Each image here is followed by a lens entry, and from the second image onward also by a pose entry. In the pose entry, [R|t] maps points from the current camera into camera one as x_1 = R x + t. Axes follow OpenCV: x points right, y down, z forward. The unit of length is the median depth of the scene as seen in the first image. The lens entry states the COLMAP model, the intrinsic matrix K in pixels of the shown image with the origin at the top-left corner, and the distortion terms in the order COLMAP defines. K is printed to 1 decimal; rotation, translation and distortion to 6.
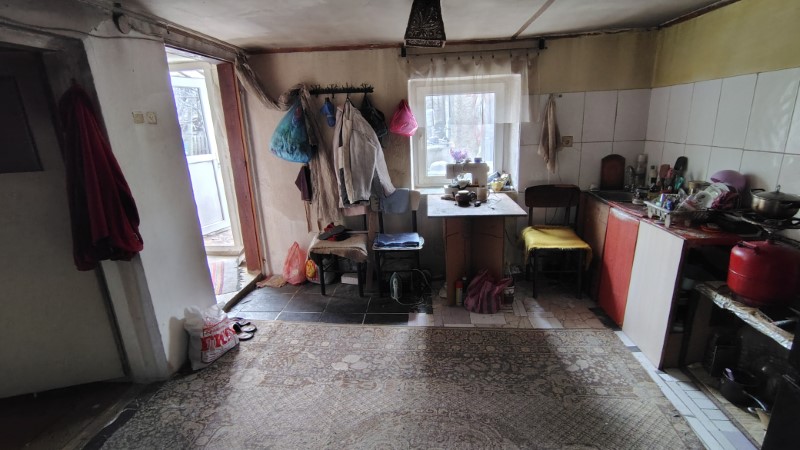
lens RADIAL K [[372.8, 0, 400.0], [0, 372.8, 225.0], [0, 0, 1]] dist [-0.010418, 0.005828]
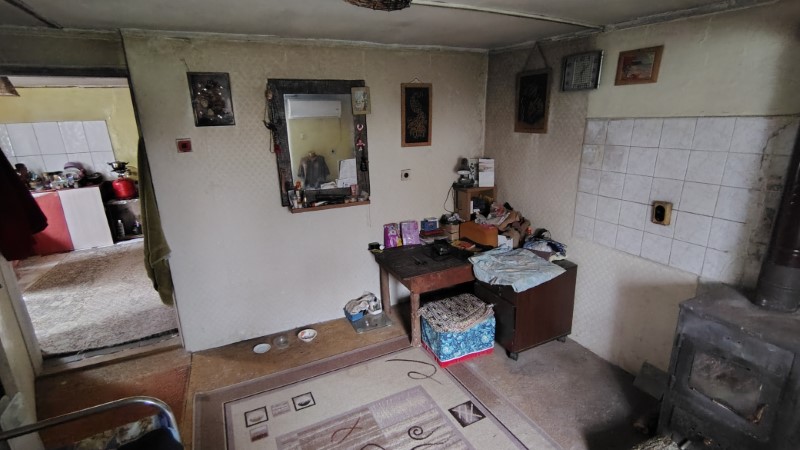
lens RADIAL K [[372.8, 0, 396.9], [0, 372.8, 223.8], [0, 0, 1]] dist [-0.010418, 0.005828]
pose [[-0.499594, -0.184472, 0.846390, -1.823022], [0.288080, 0.886071, 0.363164, -0.050667], [-0.816955, 0.425263, -0.389533, 0.336429]]
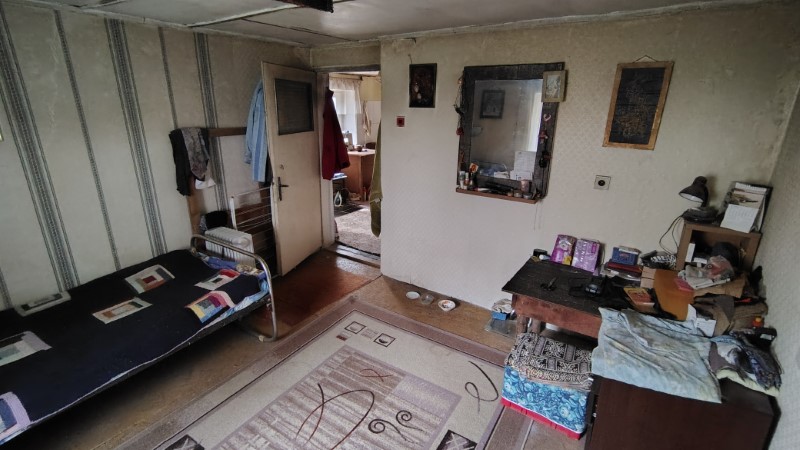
lens RADIAL K [[372.8, 0, 396.7], [0, 372.8, 223.4], [0, 0, 1]] dist [-0.010418, 0.005828]
pose [[0.478246, -0.222992, 0.849444, -1.856578], [0.214574, 0.967583, 0.133198, 0.117736], [-0.851610, 0.118567, 0.510591, -0.245386]]
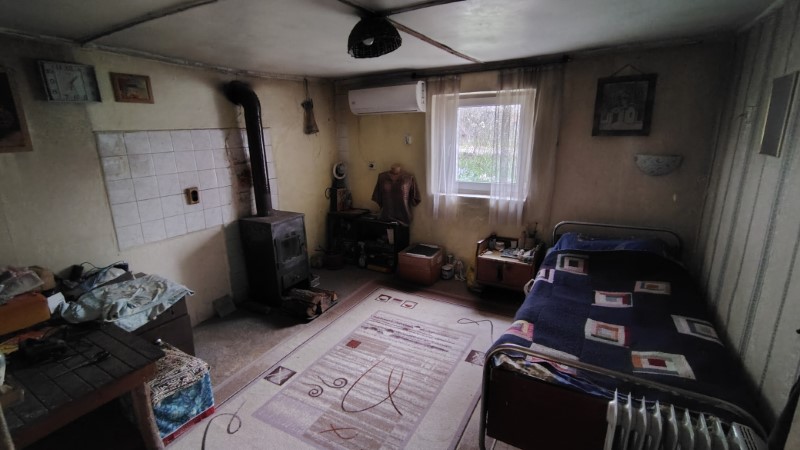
lens RADIAL K [[372.8, 0, 397.3], [0, 372.8, 223.9], [0, 0, 1]] dist [-0.010418, 0.005828]
pose [[-0.426663, 0.276785, -0.861016, -0.708800], [-0.217781, 0.892563, 0.394844, -0.128485], [0.877799, 0.355979, -0.320545, 0.499648]]
